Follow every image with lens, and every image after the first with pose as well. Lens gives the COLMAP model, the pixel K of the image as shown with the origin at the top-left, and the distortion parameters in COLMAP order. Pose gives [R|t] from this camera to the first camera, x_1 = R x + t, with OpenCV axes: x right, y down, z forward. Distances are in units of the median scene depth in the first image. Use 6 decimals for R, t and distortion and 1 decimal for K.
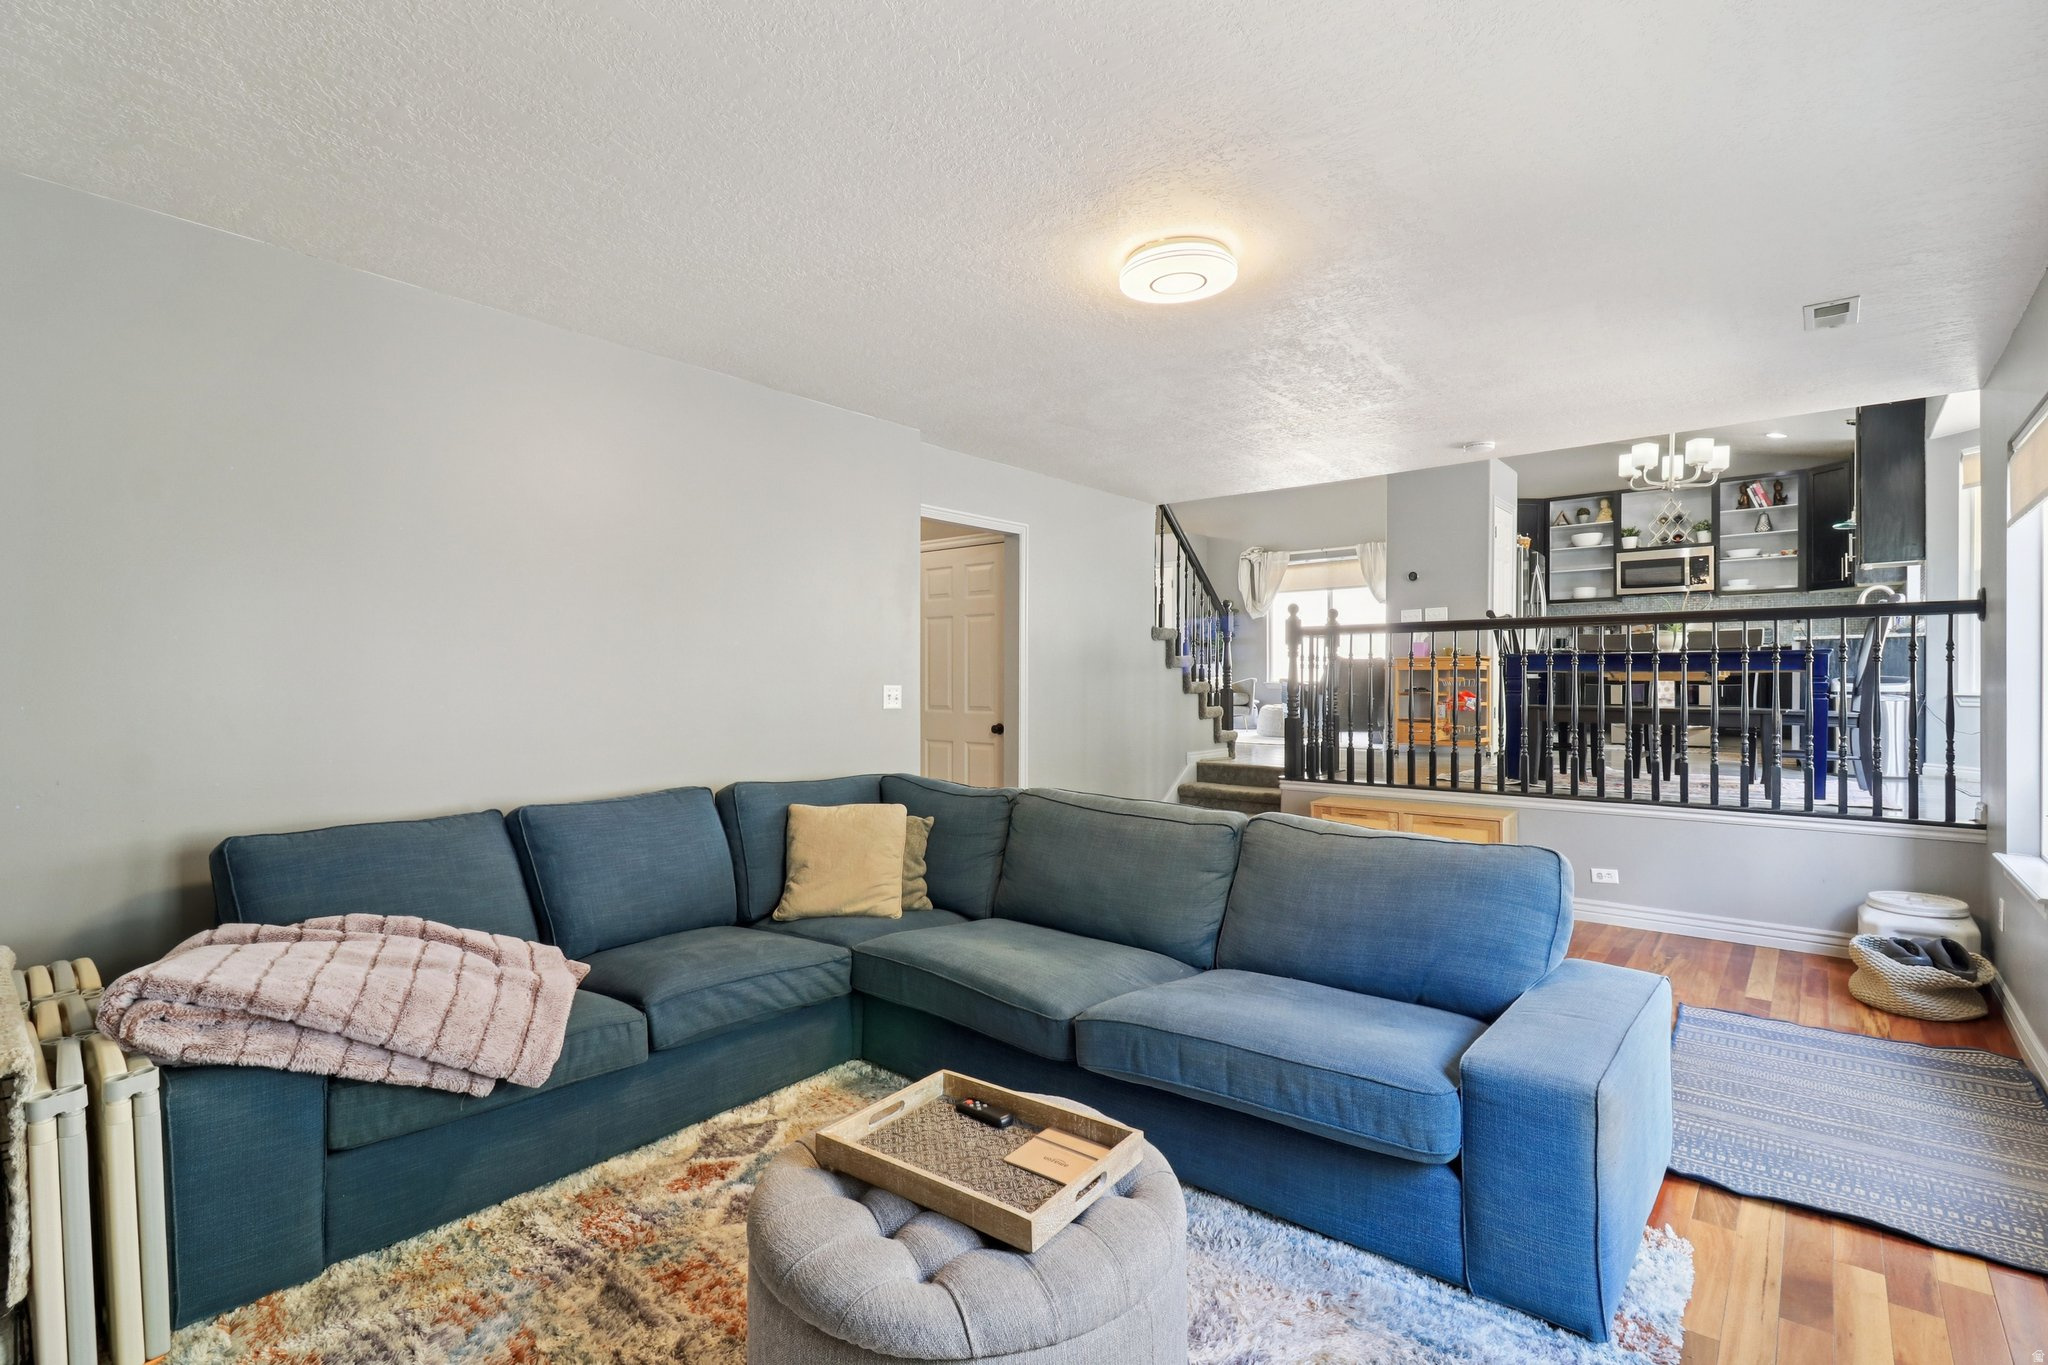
lens RADIAL K [[940.4, 0, 1016.1], [0, 940.4, 685.9], [0, 0, 1]] dist [0.017455, -0.011102]
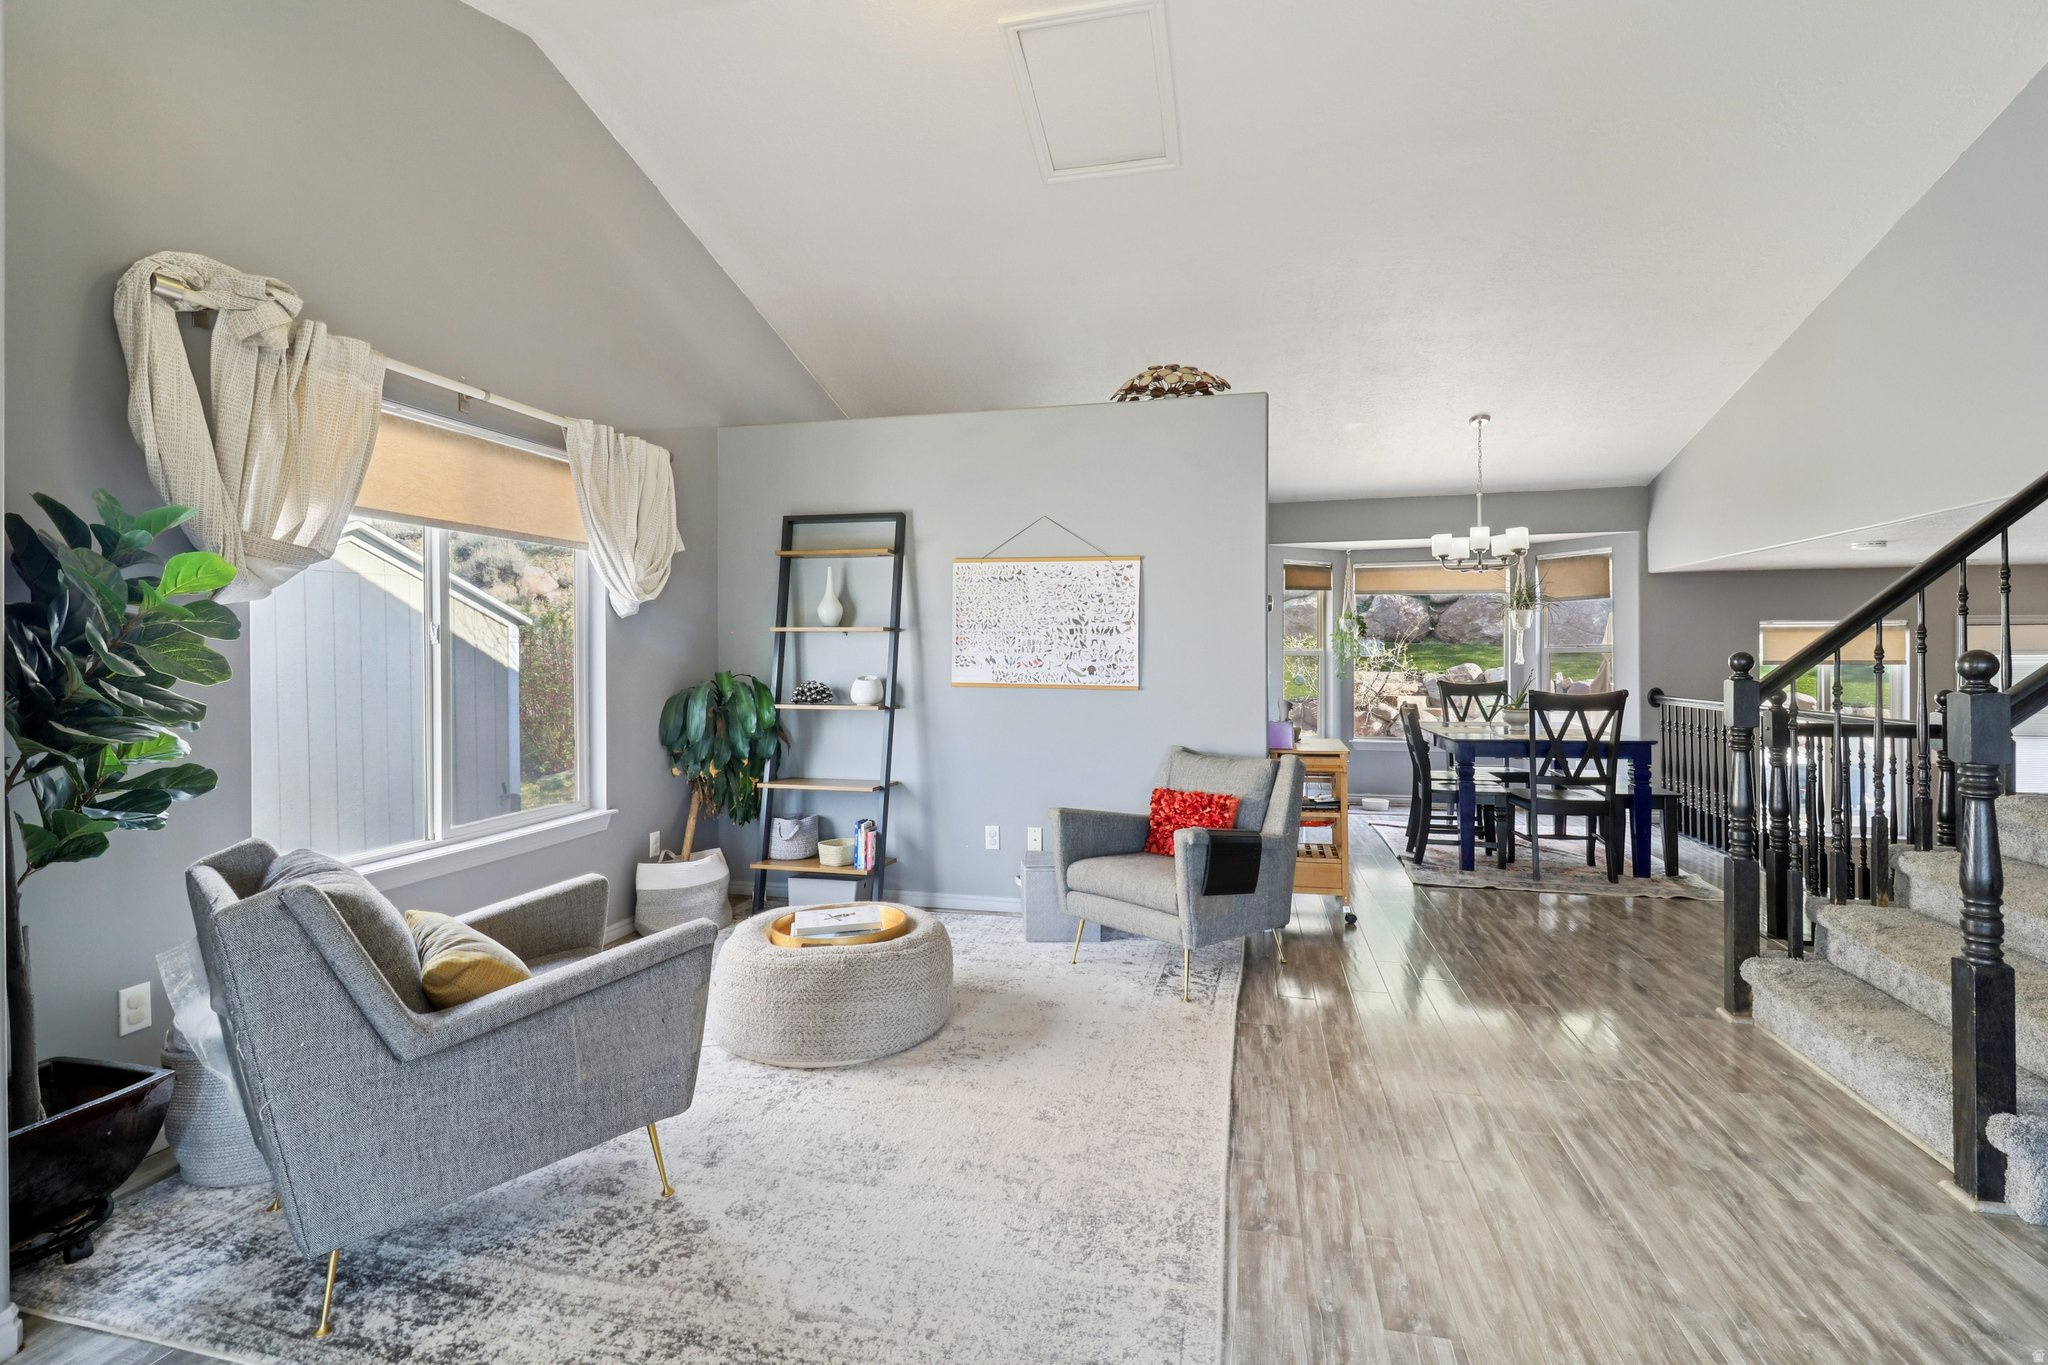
lens RADIAL K [[960.6, 0, 1016.3], [0, 960.6, 650.4], [0, 0, 1]] dist [0.024696, -0.016067]
pose [[-0.442113, 0.007820, 0.896925, -0.032818], [0.010674, 0.999937, -0.003456, -0.110866], [-0.896896, 0.008046, -0.442169, 1.760387]]
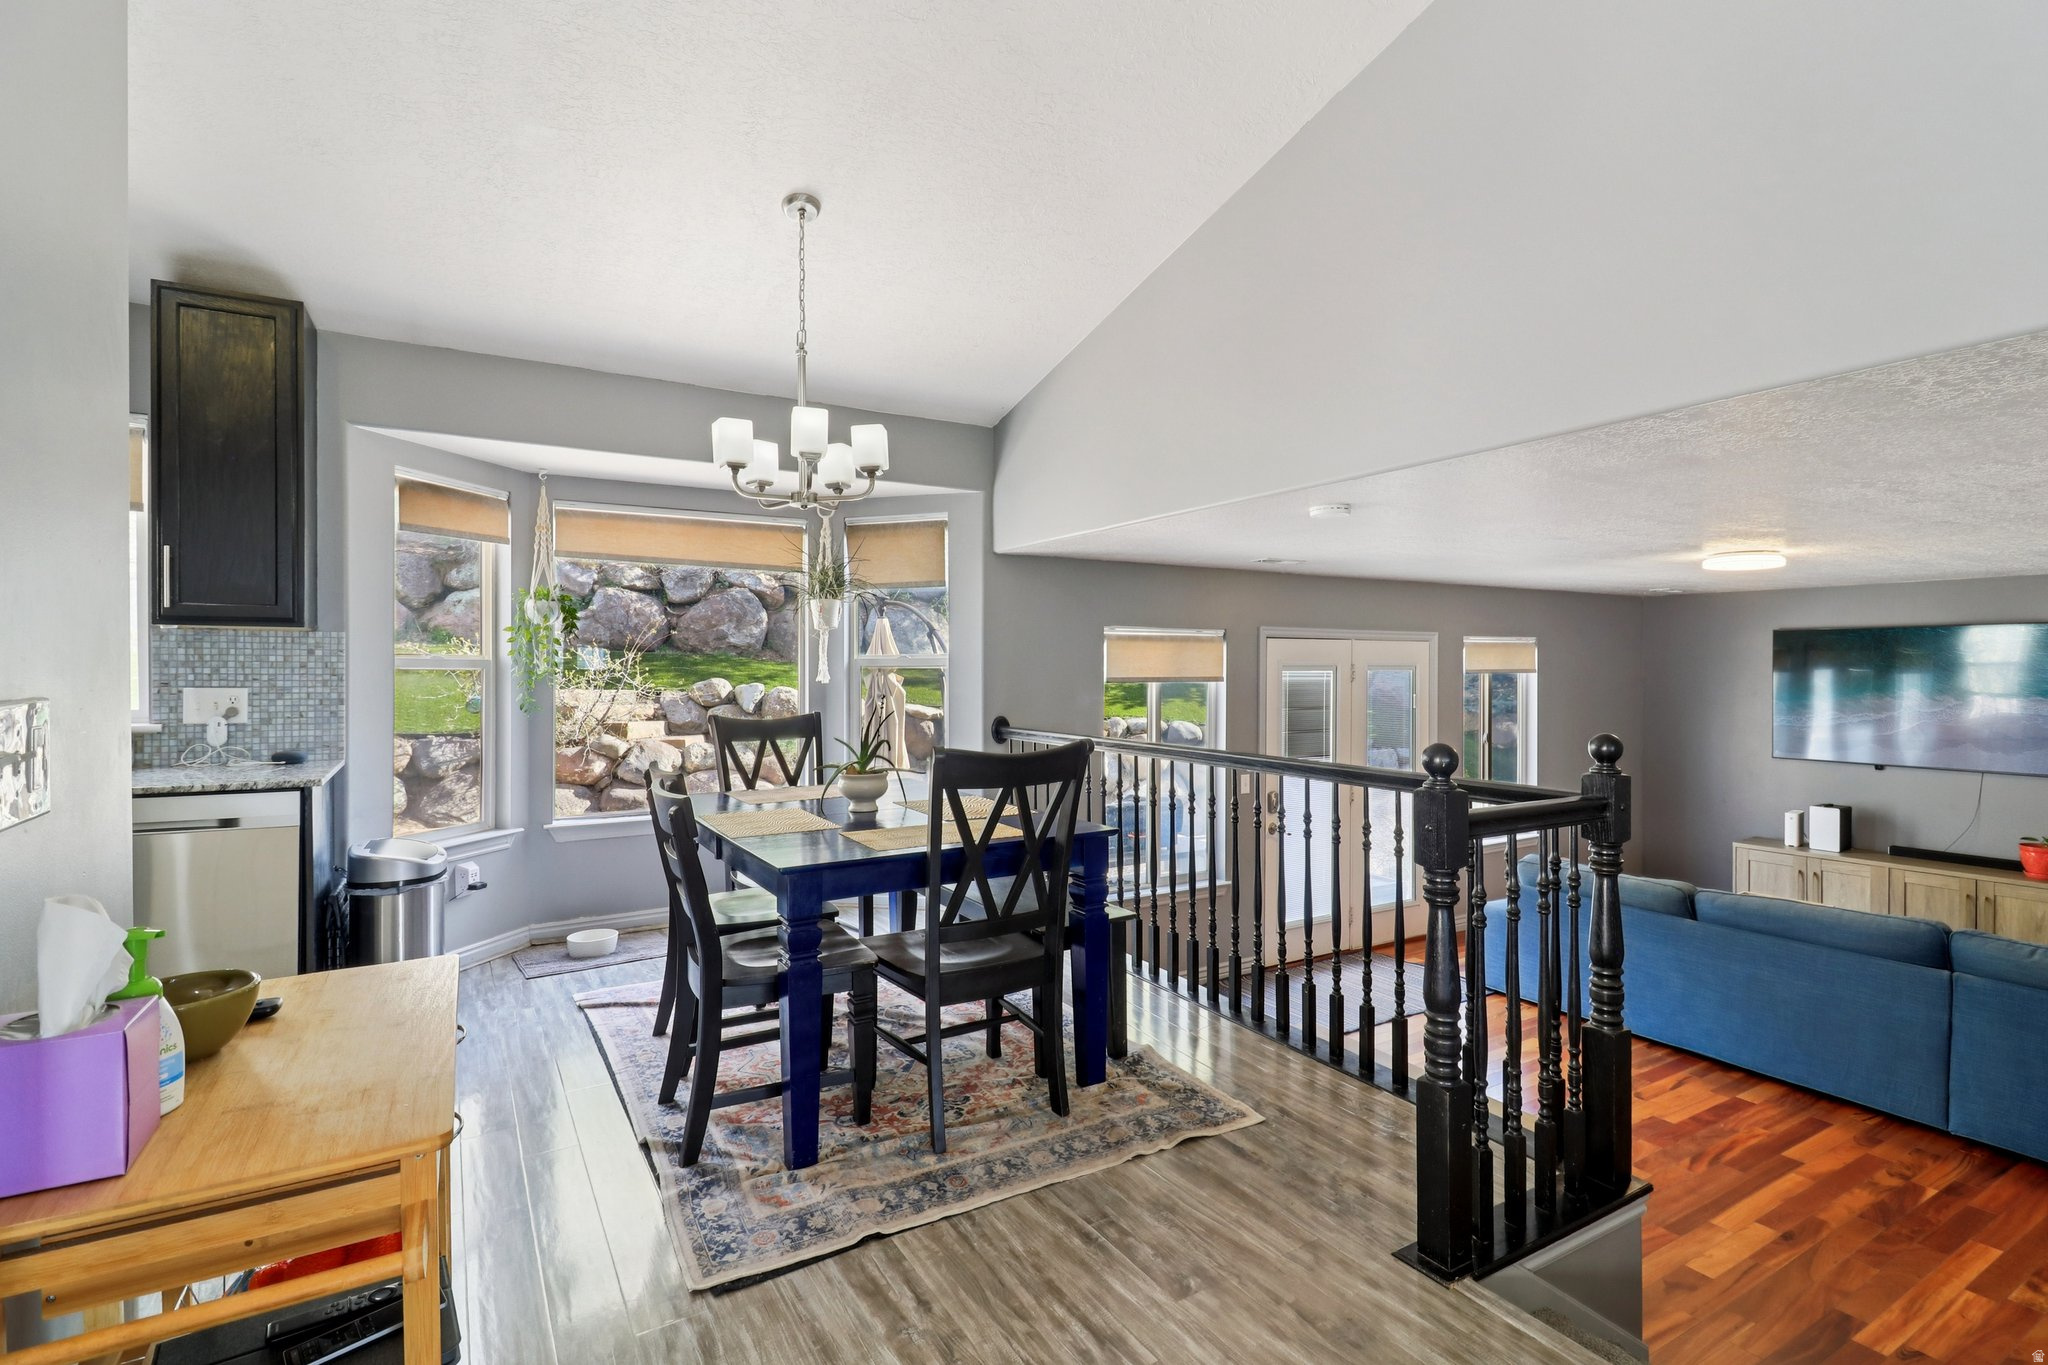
lens RADIAL K [[957.0, 0, 1029.6], [0, 957.0, 675.8], [0, 0, 1]] dist [0.019353, -0.012262]
pose [[-0.944401, -0.003251, 0.328779, 0.359763], [0.002146, 0.999869, 0.016053, -0.109005], [-0.328788, 0.015866, -0.944271, 1.338887]]
